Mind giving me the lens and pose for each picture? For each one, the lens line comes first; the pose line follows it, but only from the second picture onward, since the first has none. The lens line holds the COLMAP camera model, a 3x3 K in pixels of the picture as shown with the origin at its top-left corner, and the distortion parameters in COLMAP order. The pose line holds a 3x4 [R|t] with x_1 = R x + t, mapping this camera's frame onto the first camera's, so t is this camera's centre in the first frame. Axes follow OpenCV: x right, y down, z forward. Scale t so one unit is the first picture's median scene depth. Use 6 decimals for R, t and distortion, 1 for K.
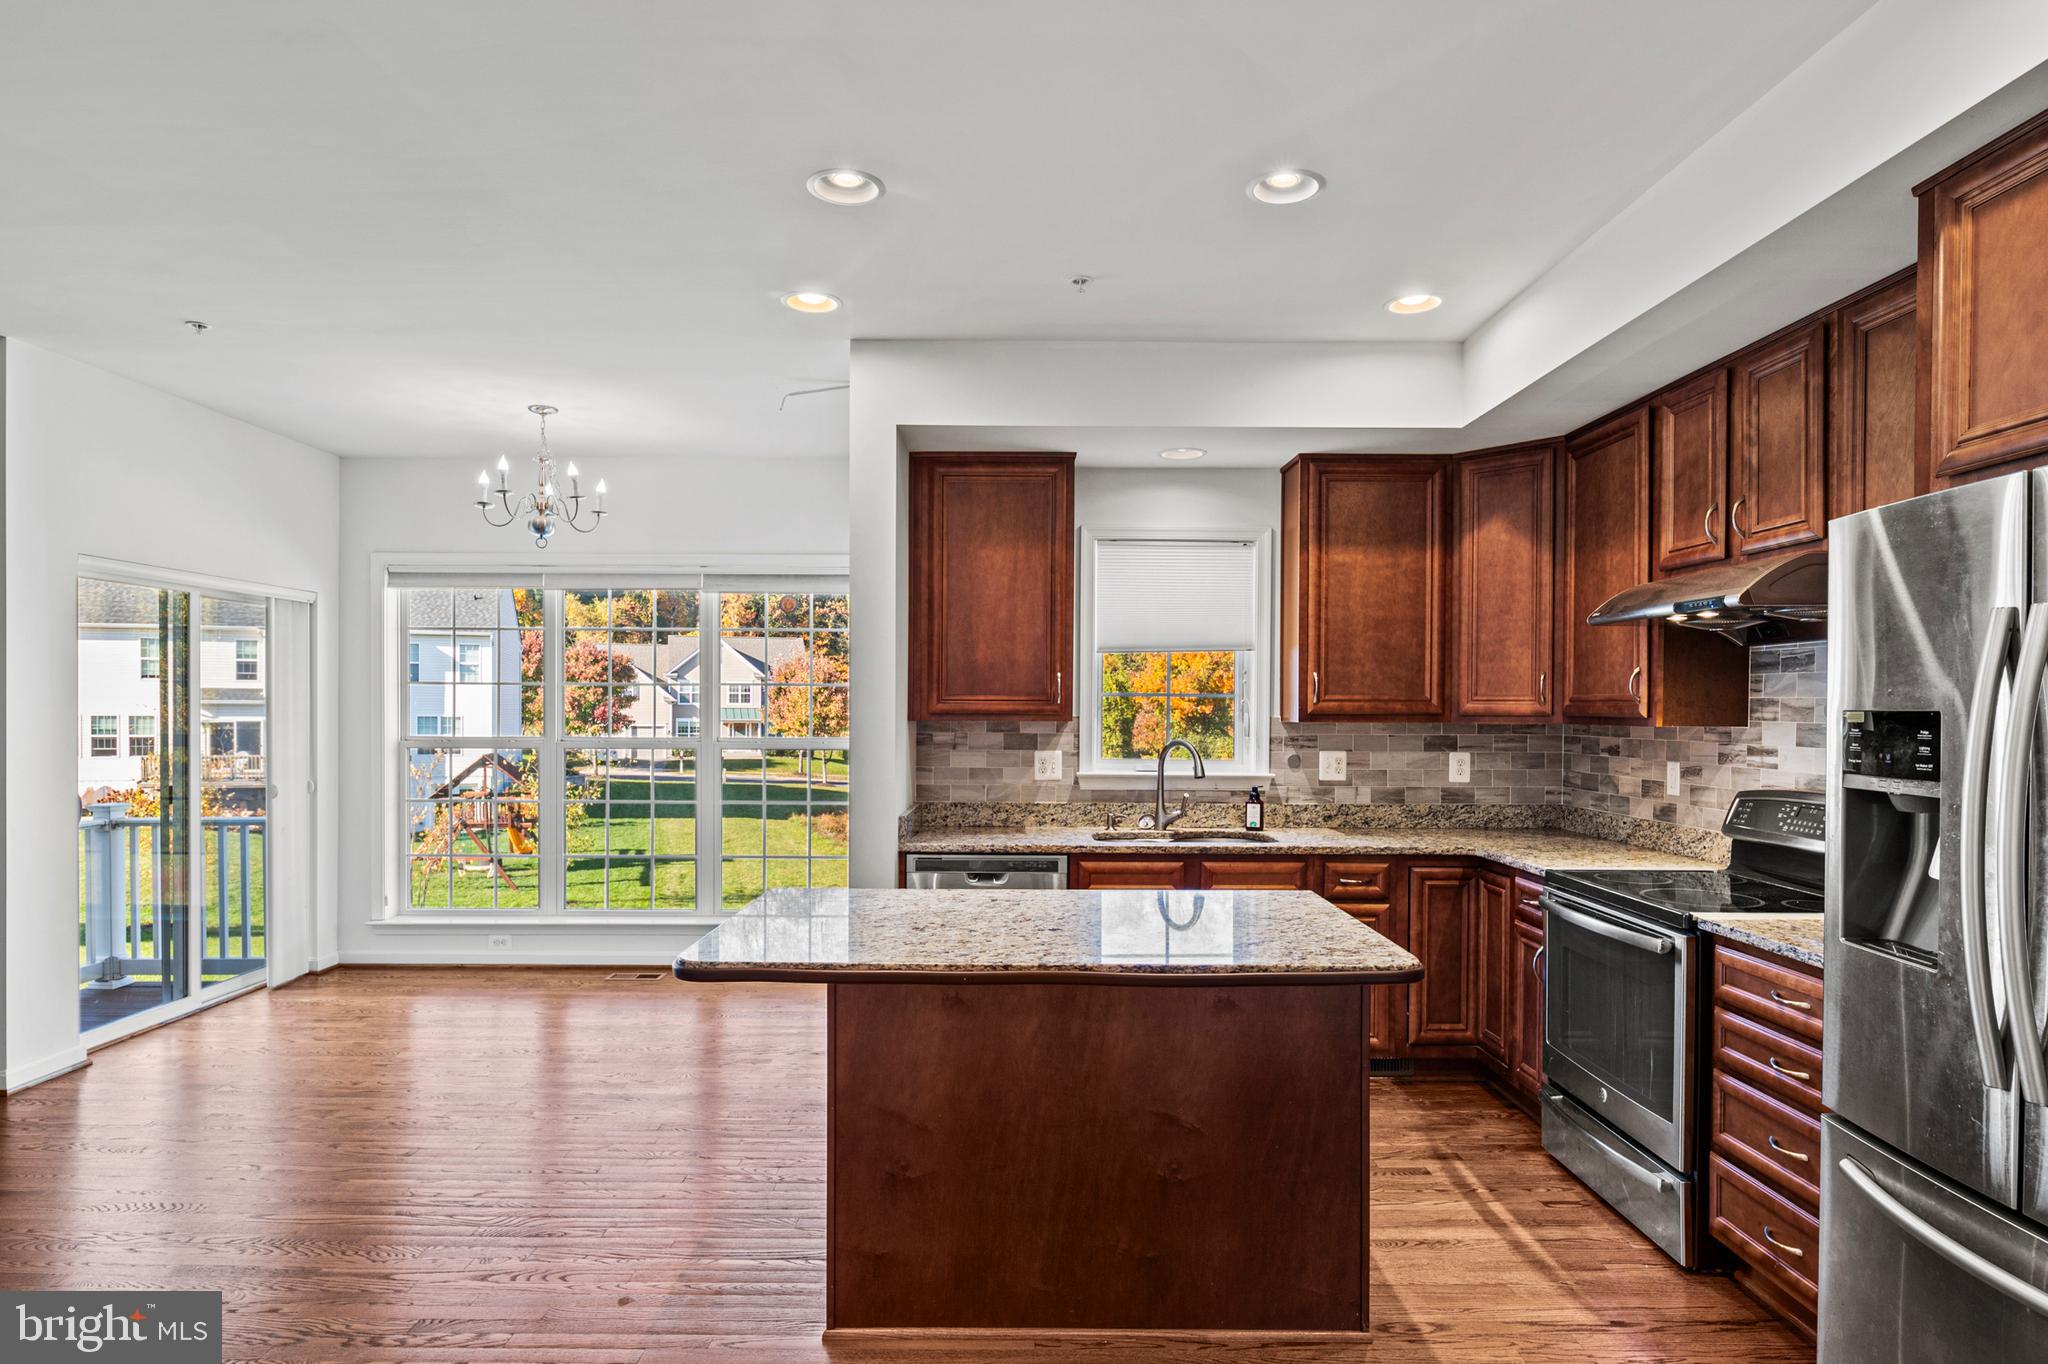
lens RADIAL K [[1119.7, 0, 1017.6], [0, 1119.7, 712.6], [0, 0, 1]] dist [0.002089, -0.000450]
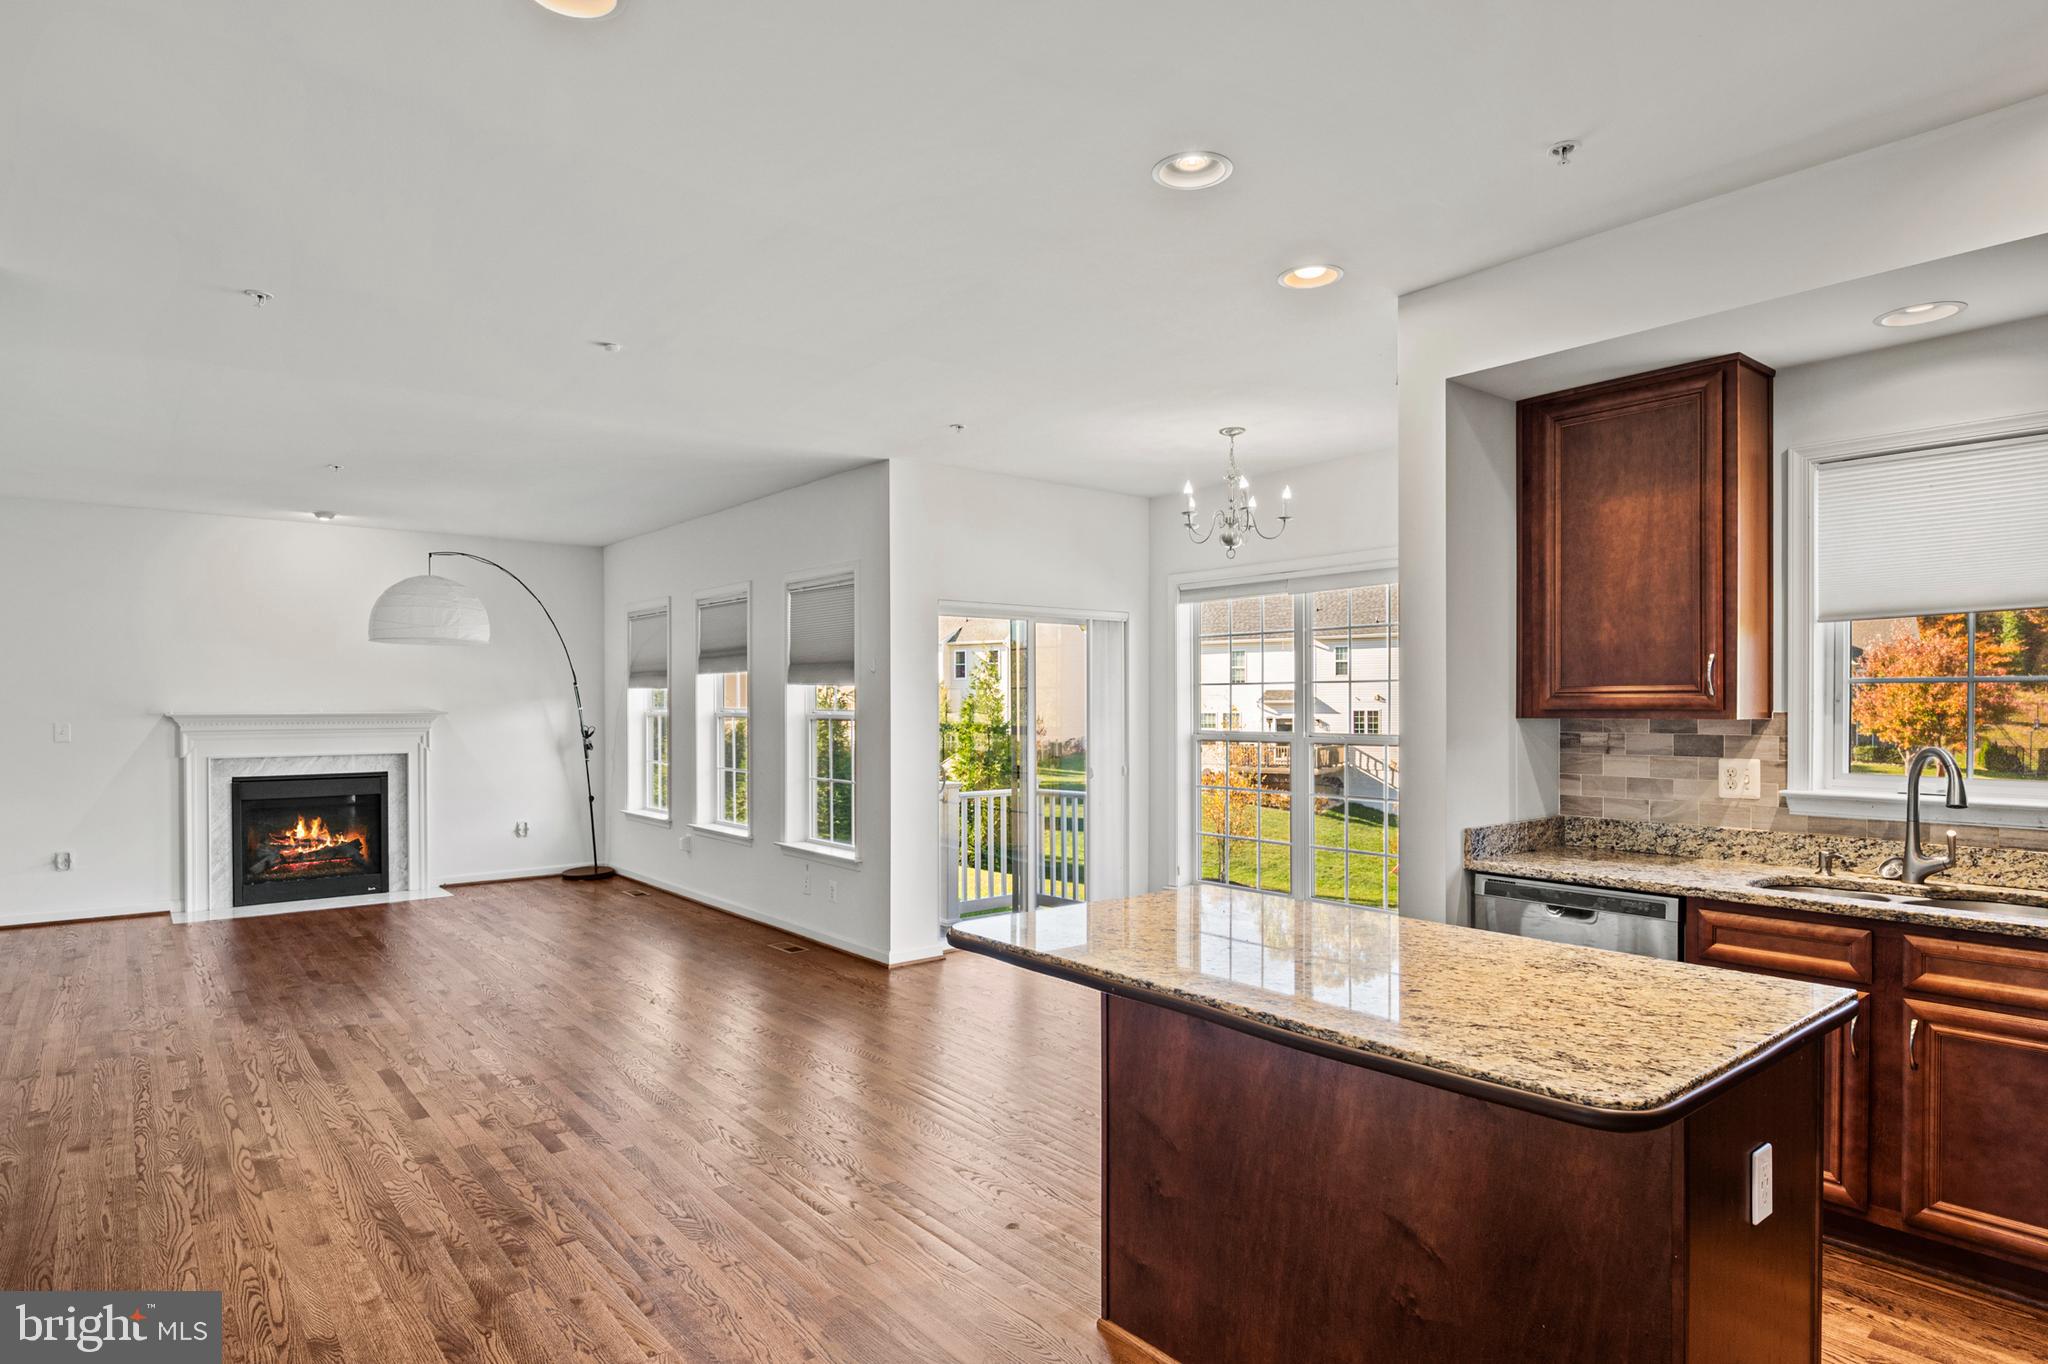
lens RADIAL K [[1119.7, 0, 1017.6], [0, 1119.7, 712.6], [0, 0, 1]] dist [0.002089, -0.000450]
pose [[0.631415, -0.001381, -0.775444, 0.321908], [0.003472, 0.999993, 0.001047, 0.000895], [0.775437, -0.003354, 0.631416, 0.171049]]
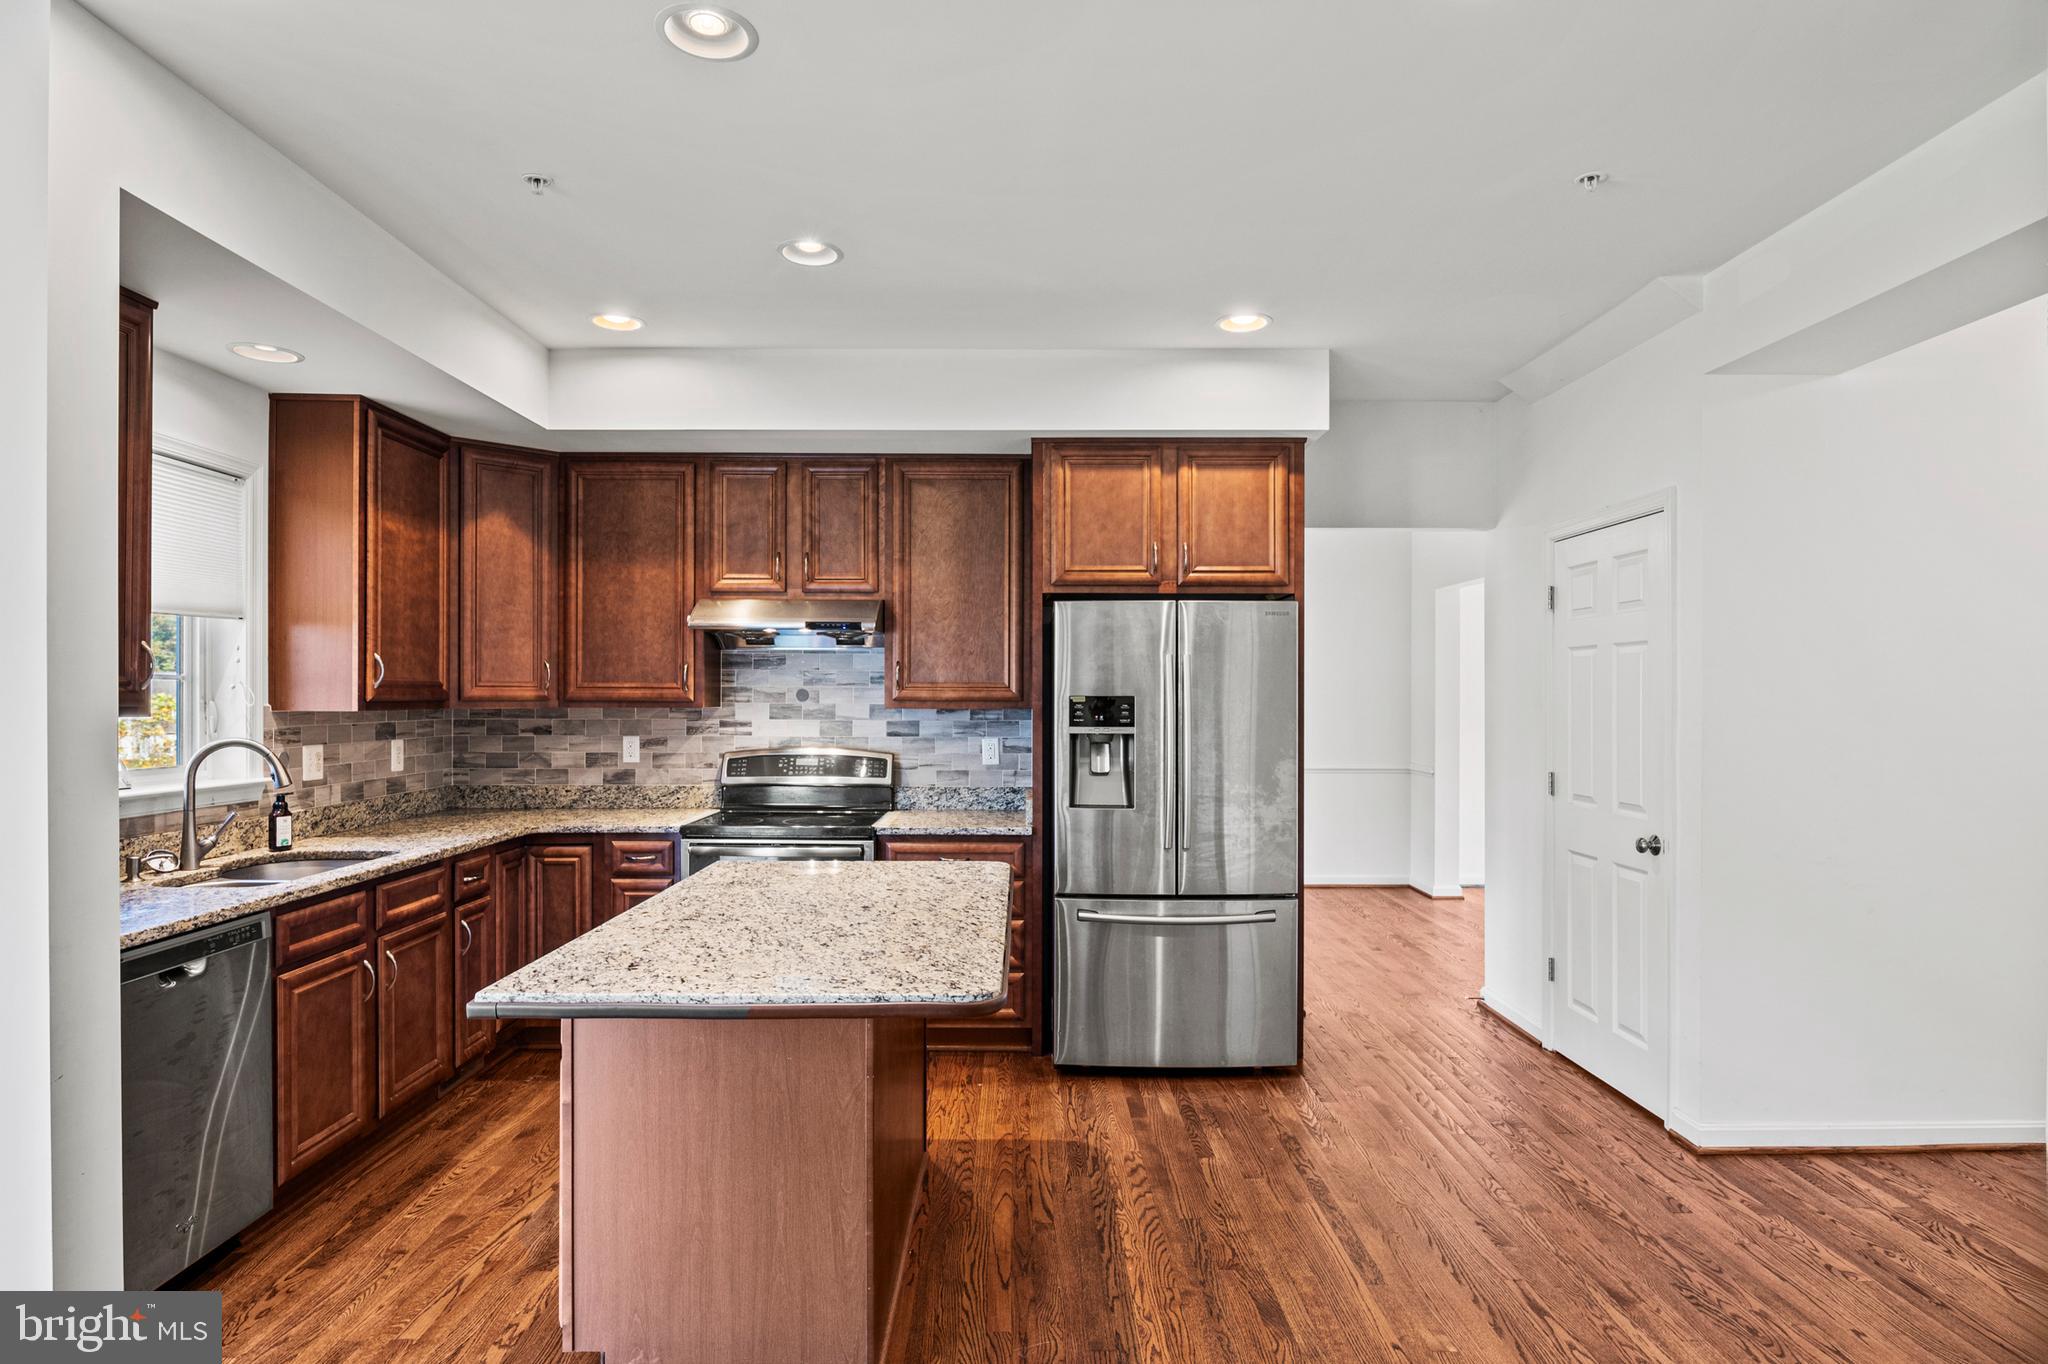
lens RADIAL K [[1113.1, 0, 1024.4], [0, 1113.1, 695.8], [0, 0, 1]] dist [-0.003942, -0.001707]
pose [[-0.004473, -0.005997, 0.999972, -0.594450], [0.003165, 0.999977, 0.006011, -0.006595], [-0.999985, 0.003192, -0.004454, 0.500769]]
